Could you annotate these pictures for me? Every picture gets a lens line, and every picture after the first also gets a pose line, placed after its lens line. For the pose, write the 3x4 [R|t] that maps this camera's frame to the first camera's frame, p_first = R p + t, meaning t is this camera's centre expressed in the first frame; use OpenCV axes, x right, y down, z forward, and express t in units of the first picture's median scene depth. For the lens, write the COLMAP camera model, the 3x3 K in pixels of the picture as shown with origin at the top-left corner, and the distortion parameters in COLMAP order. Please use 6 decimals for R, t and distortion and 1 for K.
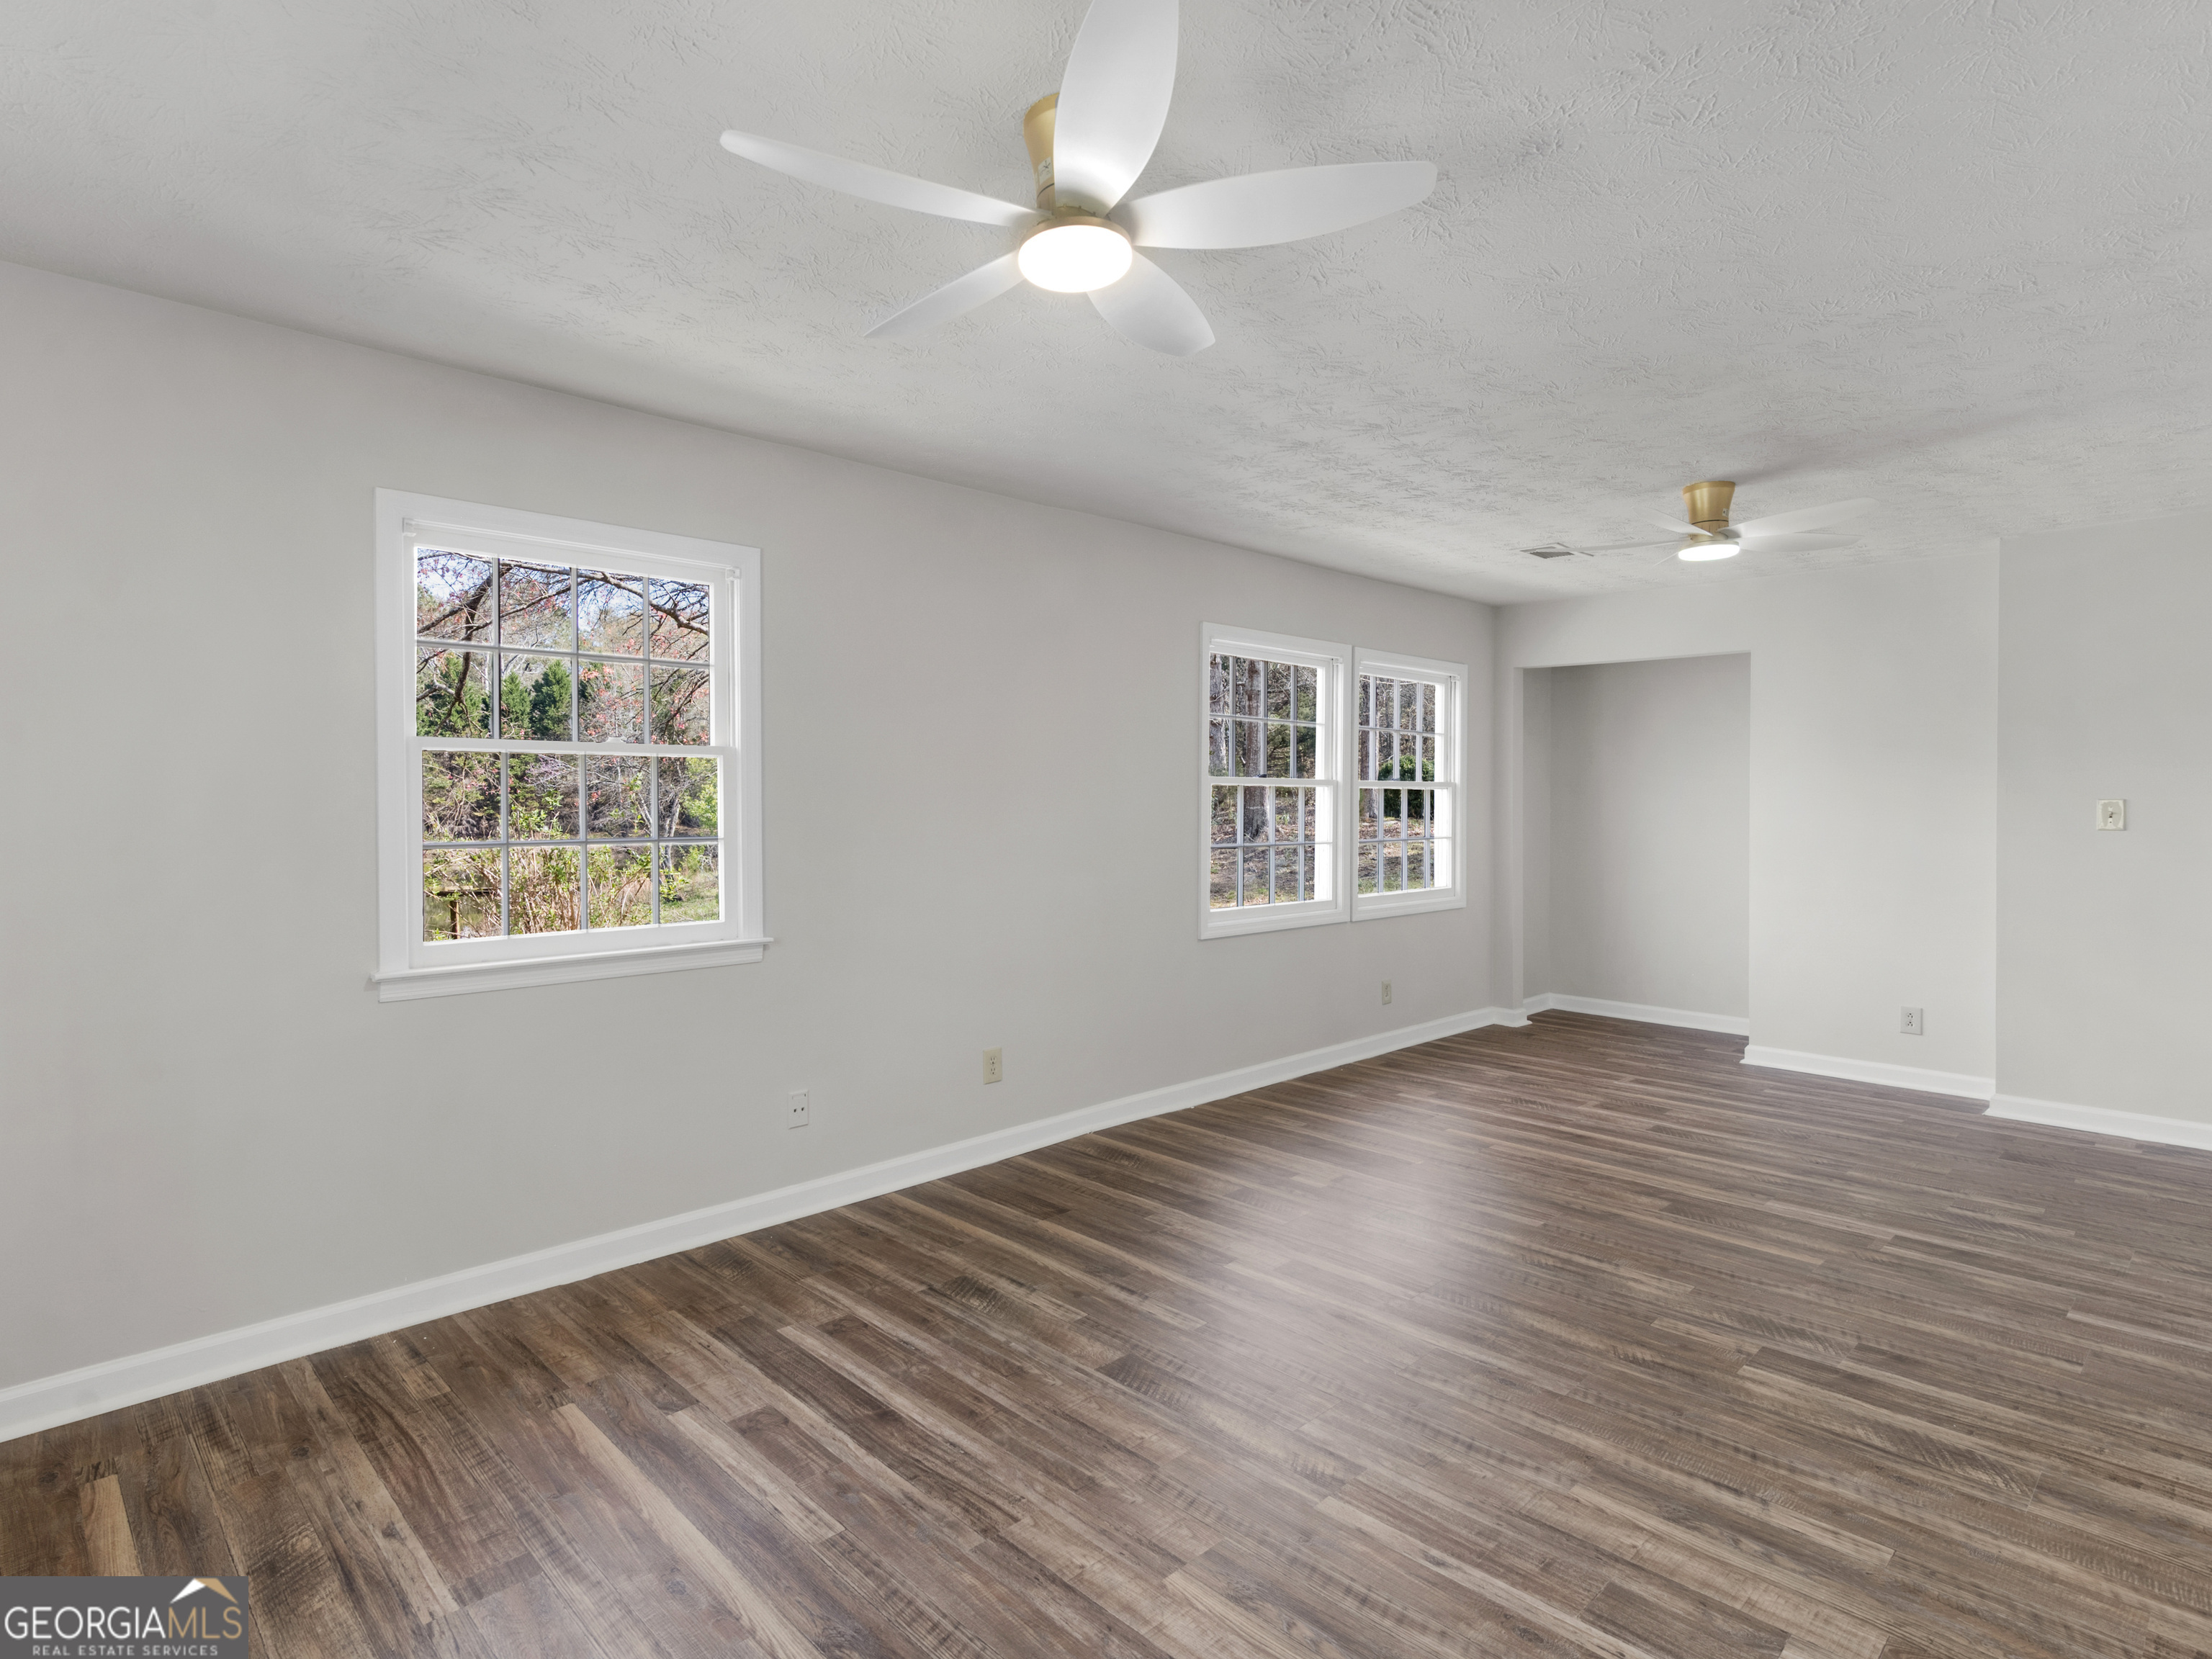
lens RADIAL K [[1169.5, 0, 1112.6], [0, 1169.5, 825.8], [0, 0, 1]] dist [0.003071, -0.000751]
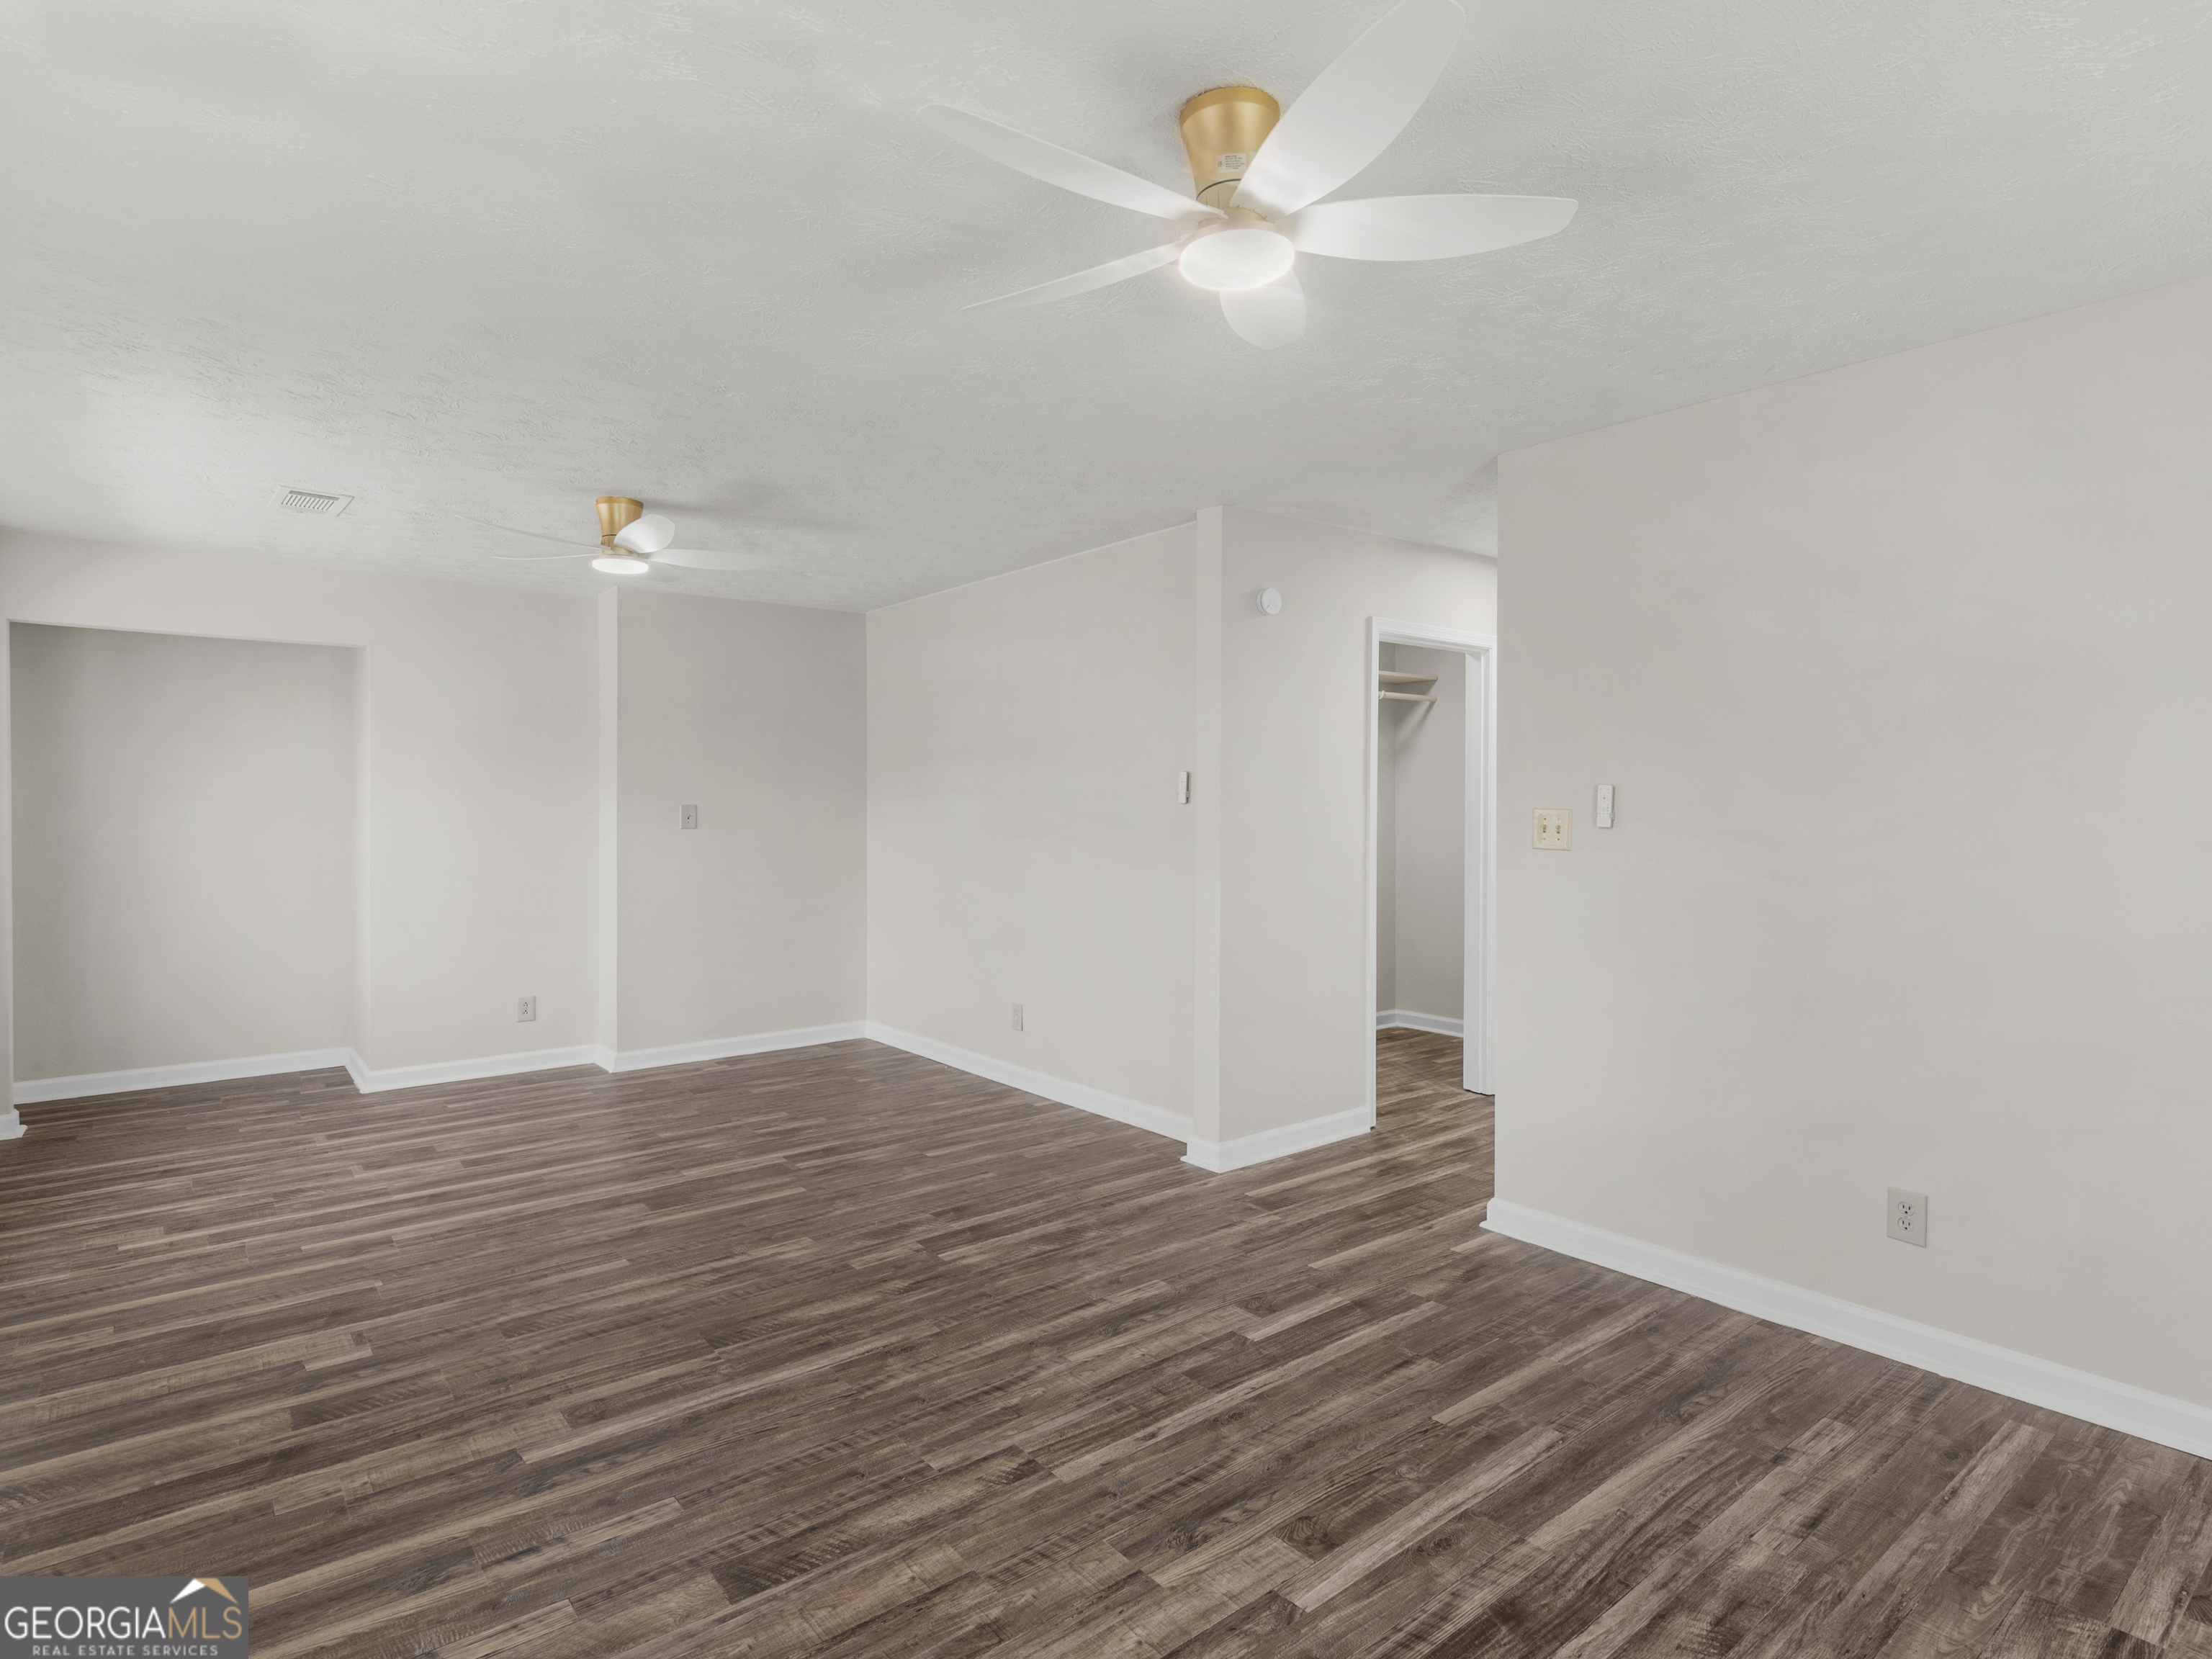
lens RADIAL K [[1169.5, 0, 1112.6], [0, 1169.5, 825.8], [0, 0, 1]] dist [0.003071, -0.000751]
pose [[0.097362, -0.019500, 0.995058, -0.652371], [0.024948, 0.999542, 0.017147, -0.019232], [-0.994936, 0.023156, 0.097804, 0.639124]]
